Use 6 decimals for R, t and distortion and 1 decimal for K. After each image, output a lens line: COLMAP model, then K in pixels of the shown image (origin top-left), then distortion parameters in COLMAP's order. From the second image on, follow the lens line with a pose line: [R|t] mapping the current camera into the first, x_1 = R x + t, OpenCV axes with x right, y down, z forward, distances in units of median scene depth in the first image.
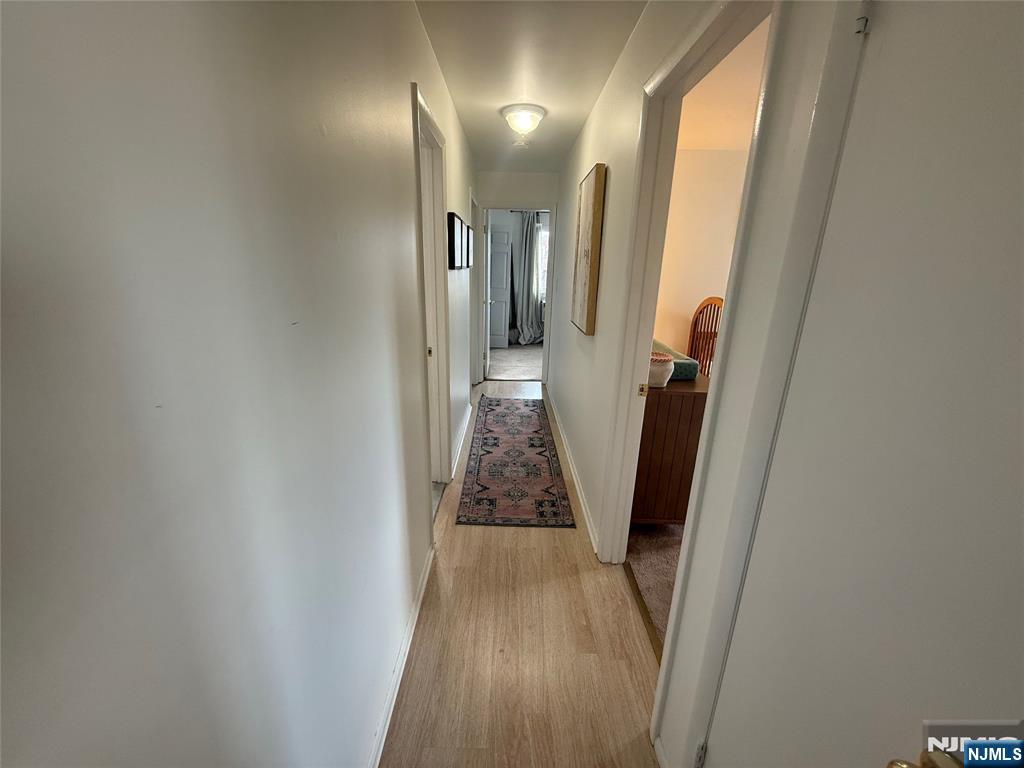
lens RADIAL K [[410.6, 0, 512.0], [0, 410.6, 382.4], [0, 0, 1]] dist [0.003321, -0.000259]
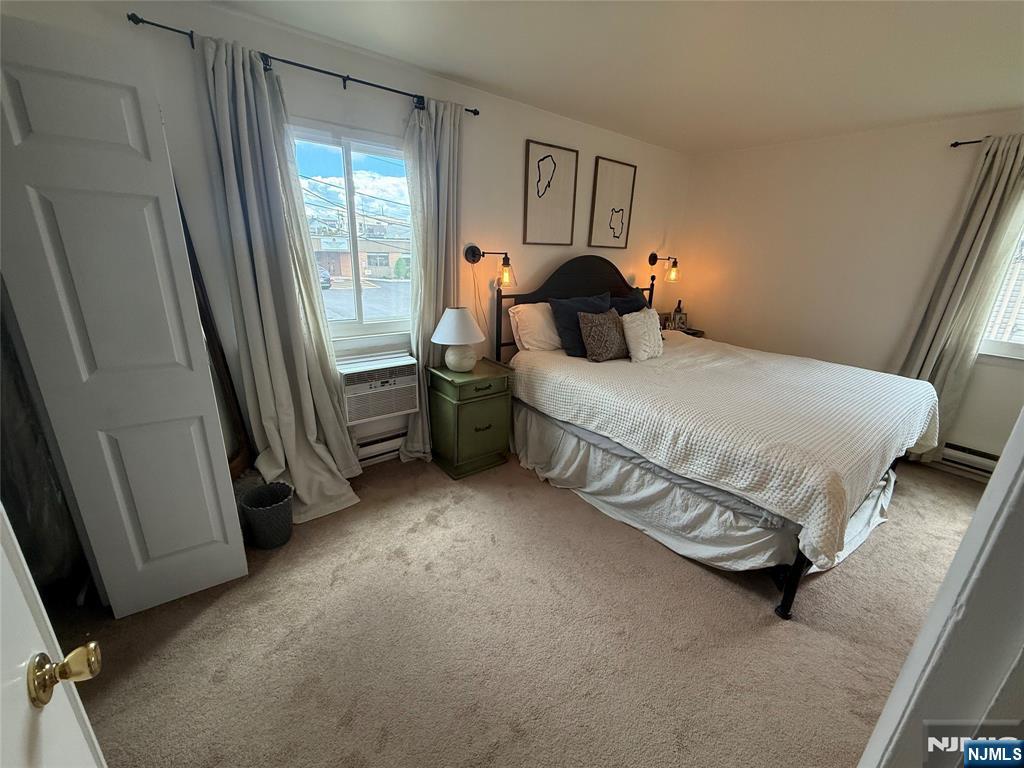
lens RADIAL K [[410.6, 0, 512.9], [0, 410.6, 384.3], [0, 0, 1]] dist [0.003321, -0.000259]
pose [[0.781163, -0.192030, 0.594062, -0.011628], [0.160575, 0.981309, 0.106058, -0.207783], [-0.603325, 0.012543, 0.797397, 0.693833]]
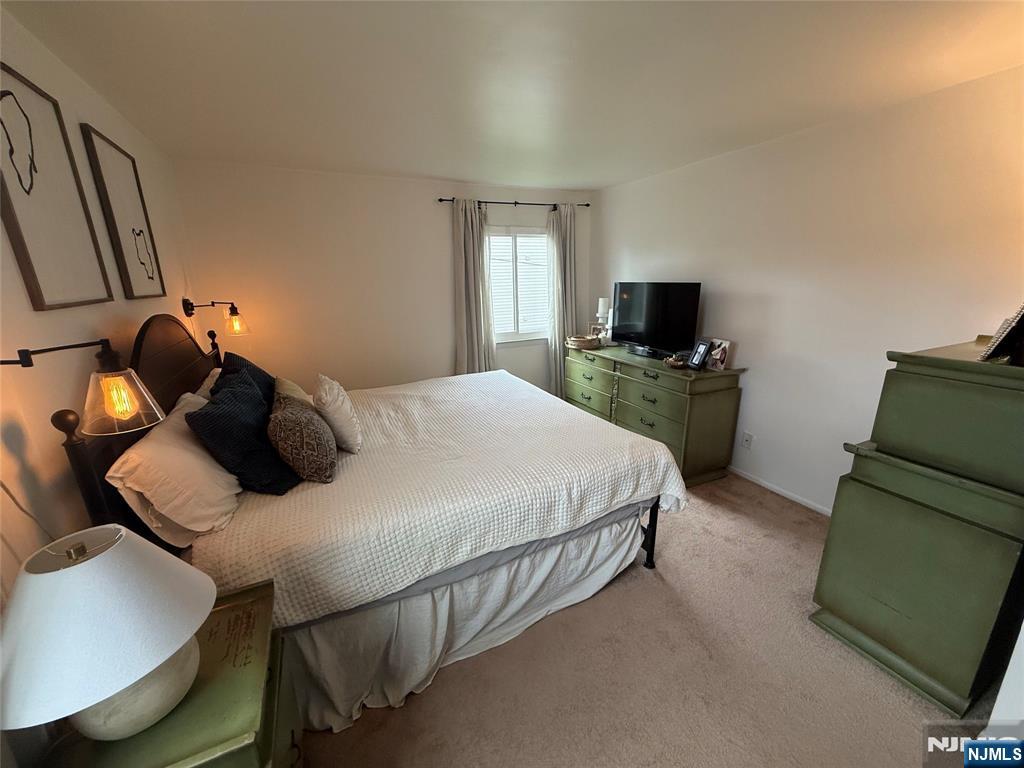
lens RADIAL K [[410.6, 0, 514.3], [0, 410.6, 384.8], [0, 0, 1]] dist [0.003321, -0.000259]
pose [[-0.443084, -0.244369, 0.862531, 0.067539], [0.267894, 0.882076, 0.387524, -0.325869], [-0.855517, 0.402773, -0.325368, 1.027626]]
